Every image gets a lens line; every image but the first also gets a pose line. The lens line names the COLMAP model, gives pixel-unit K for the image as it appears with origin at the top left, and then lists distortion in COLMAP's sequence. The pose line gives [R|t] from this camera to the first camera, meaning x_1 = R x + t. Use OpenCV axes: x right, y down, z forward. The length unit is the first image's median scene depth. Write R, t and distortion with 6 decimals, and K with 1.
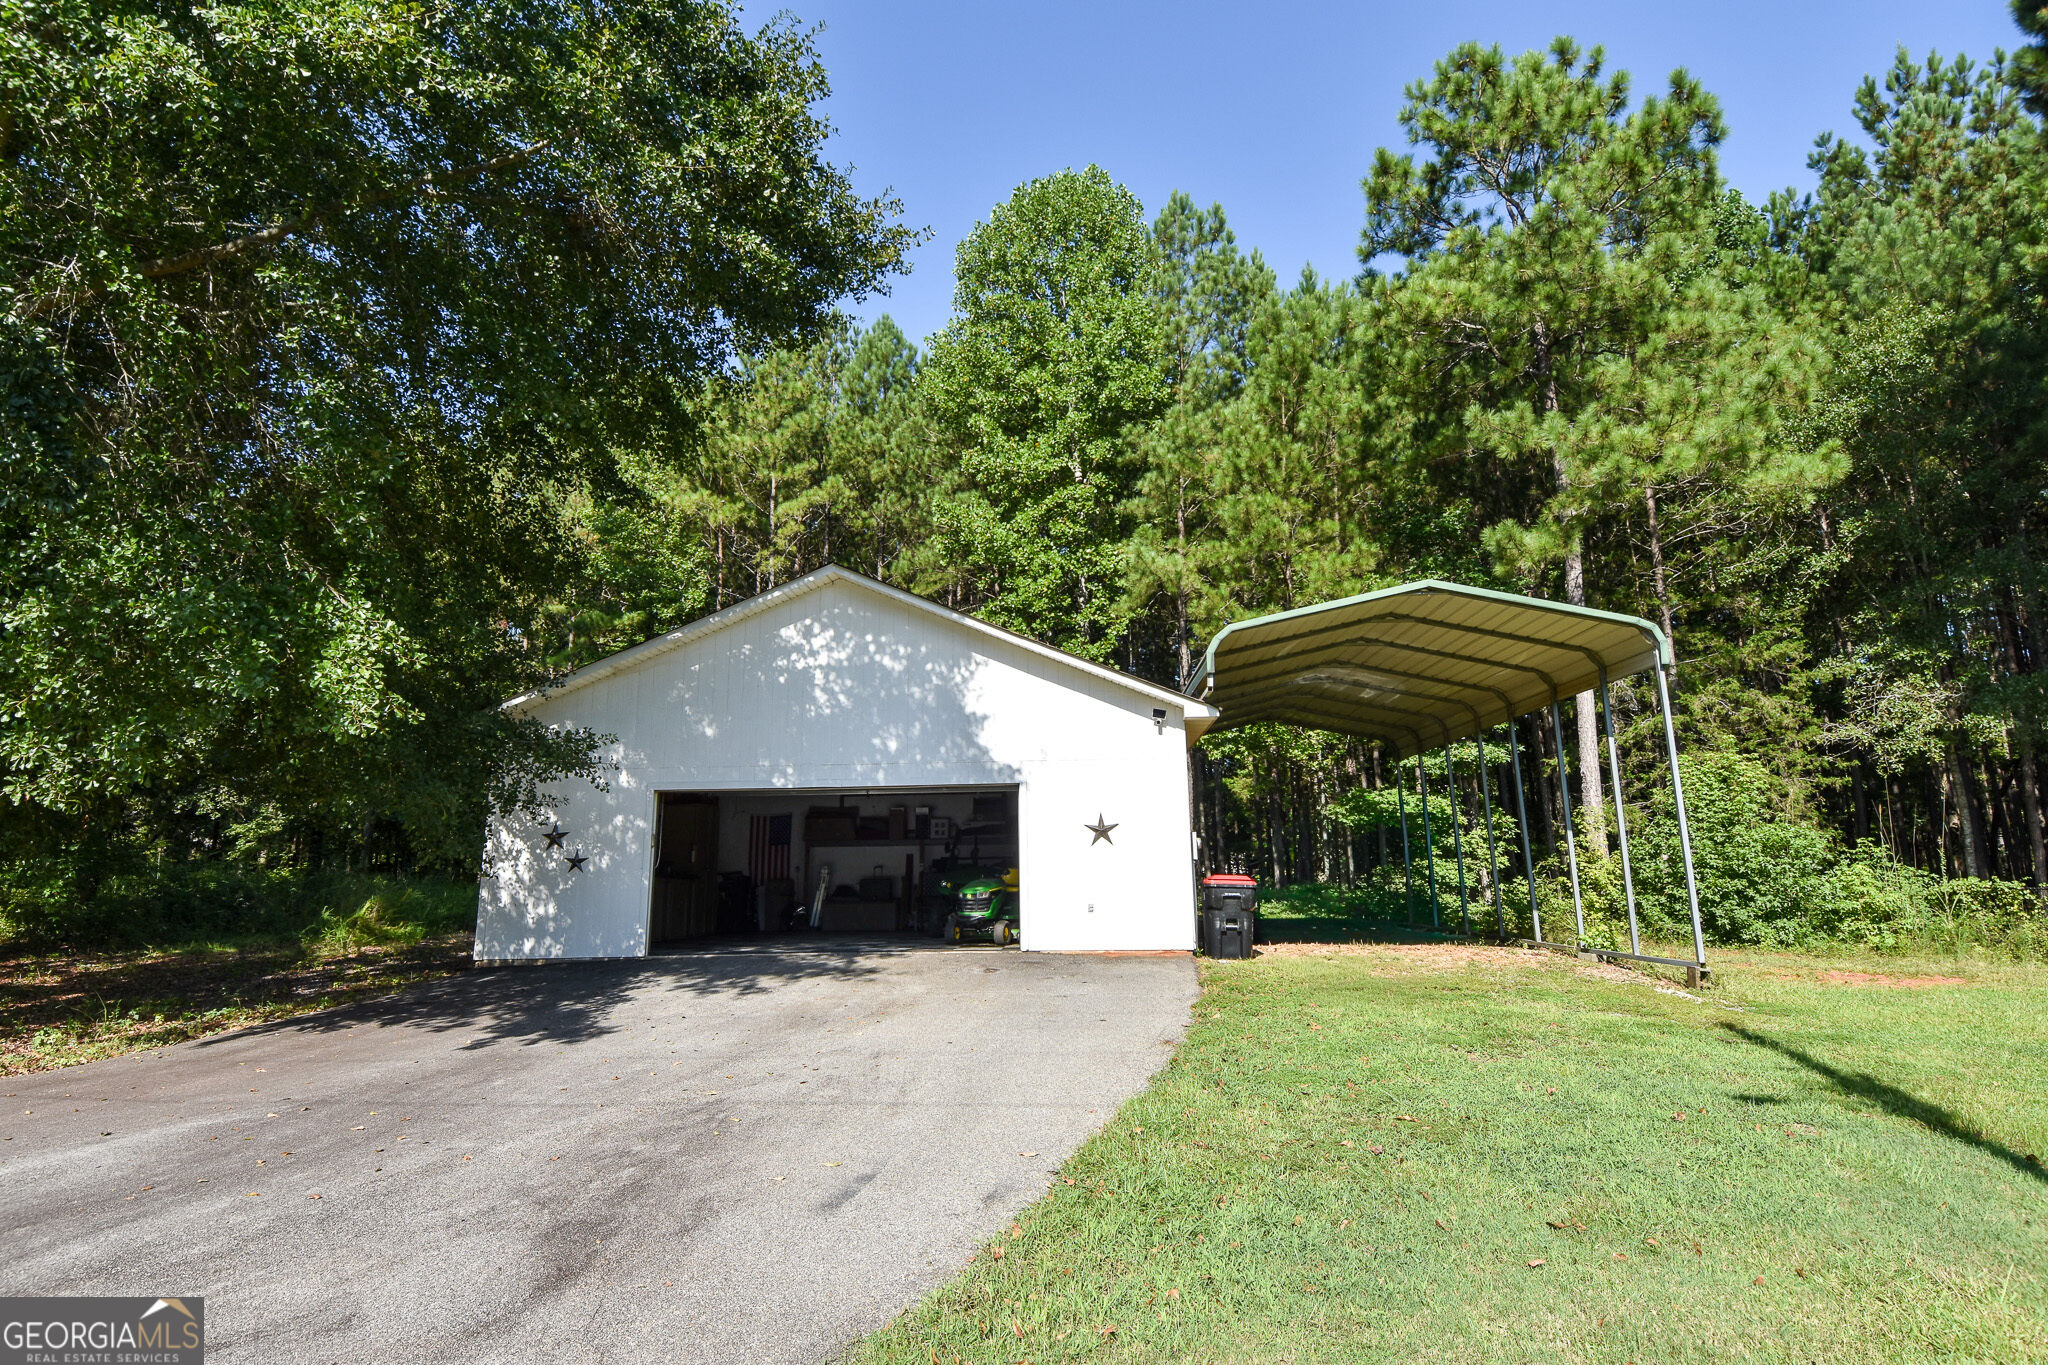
lens RADIAL K [[1116.7, 0, 1025.0], [0, 1116.7, 663.0], [0, 0, 1]] dist [0.065011, -0.072368]
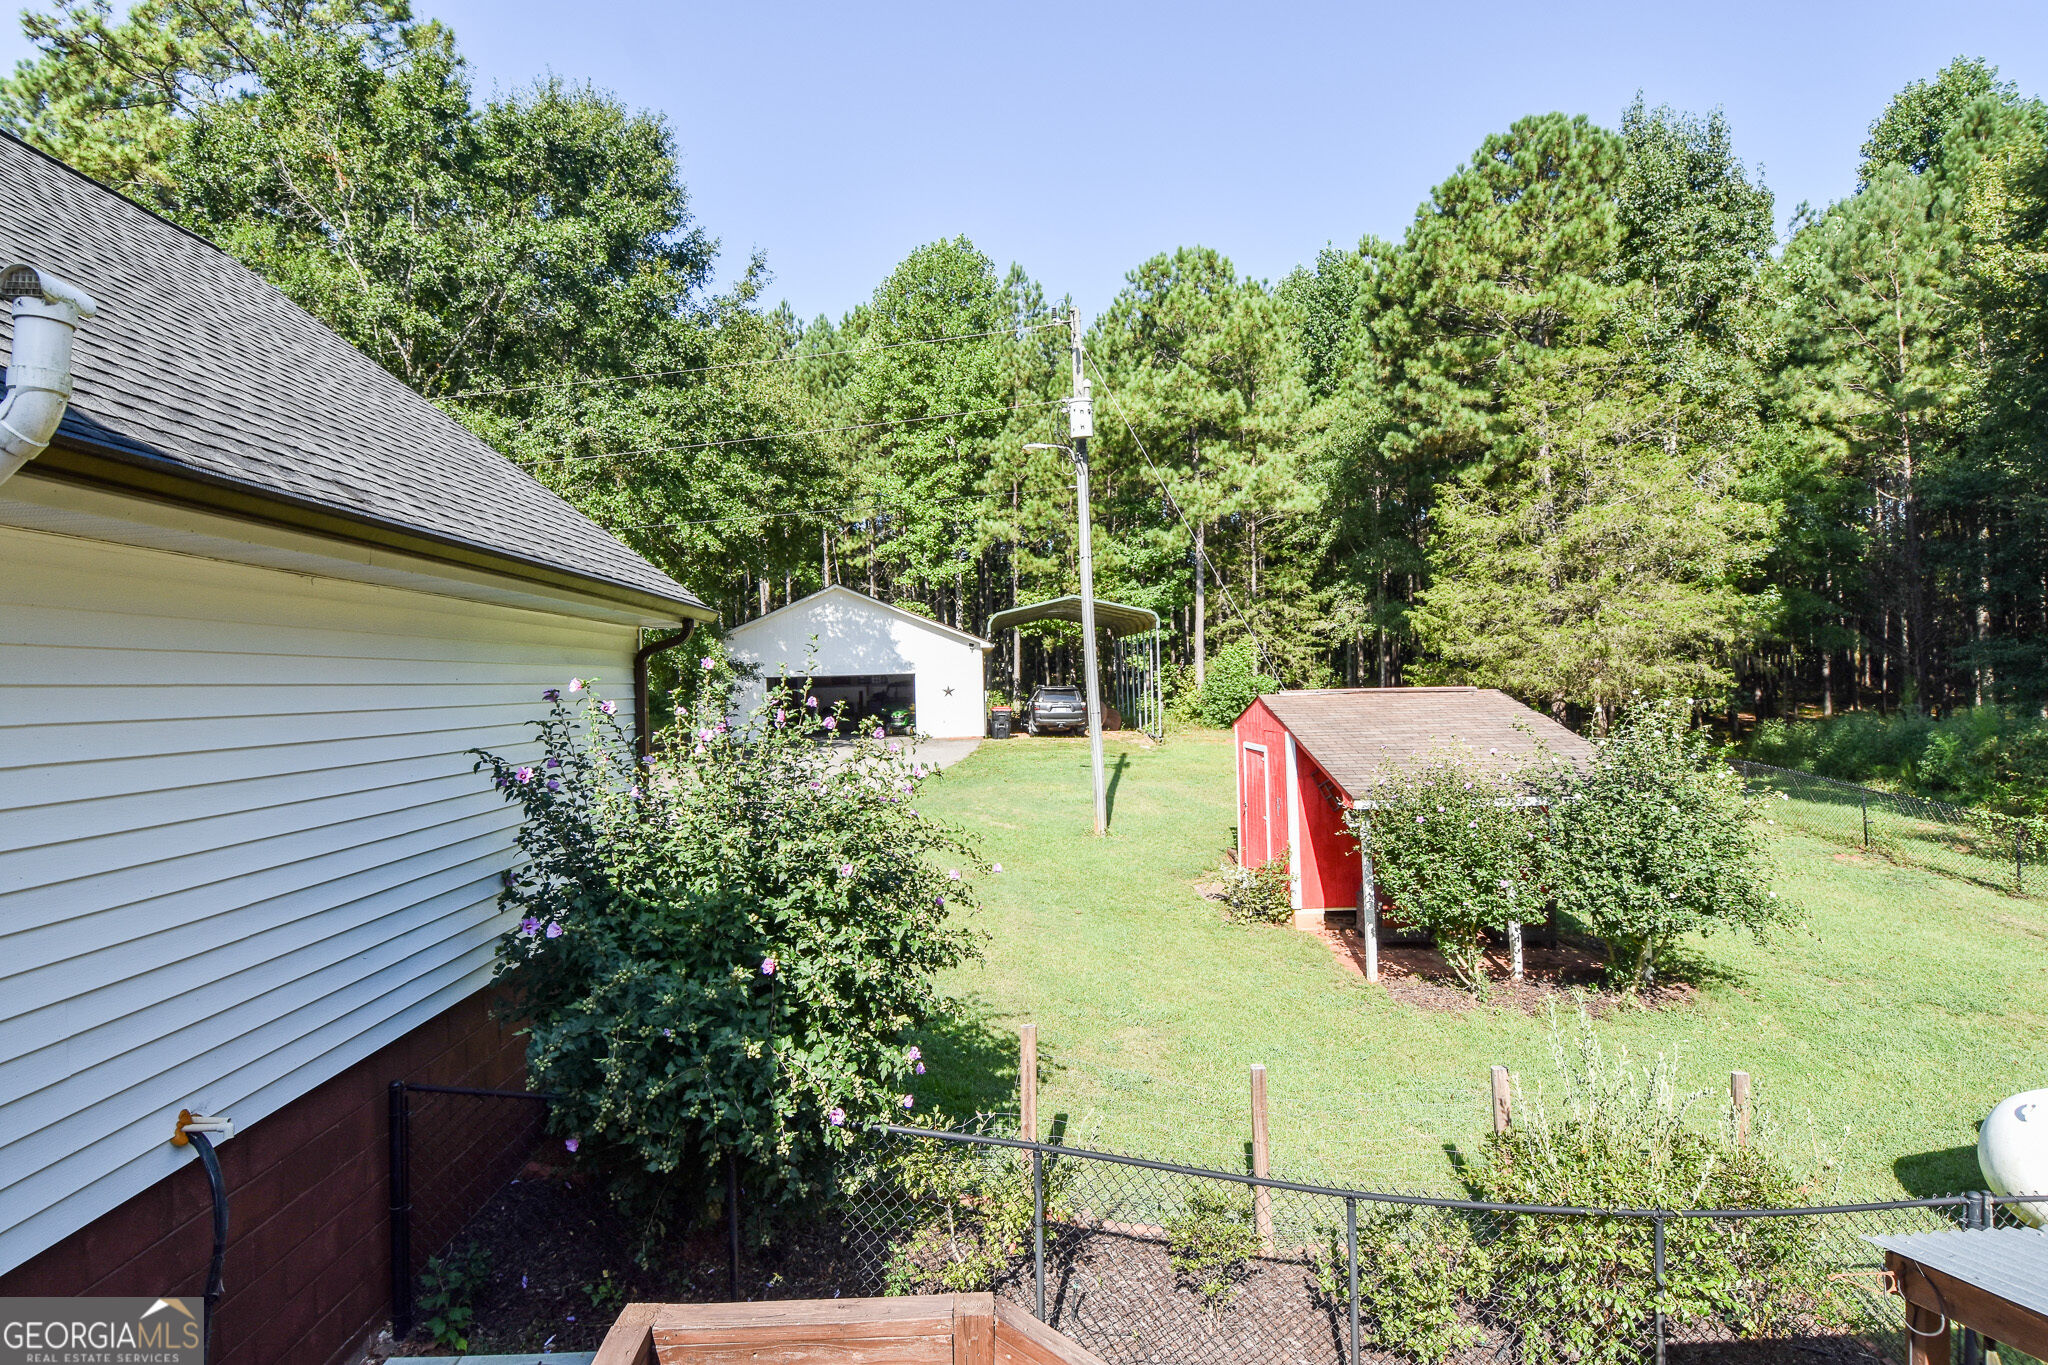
lens RADIAL K [[1116.7, 0, 1025.0], [0, 1116.7, 663.0], [0, 0, 1]] dist [0.065011, -0.072368]
pose [[0.996731, -0.013693, 0.079621, 0.025903], [-0.000759, 0.983902, 0.178707, -0.228706], [-0.080787, -0.178183, 0.980675, -0.927628]]
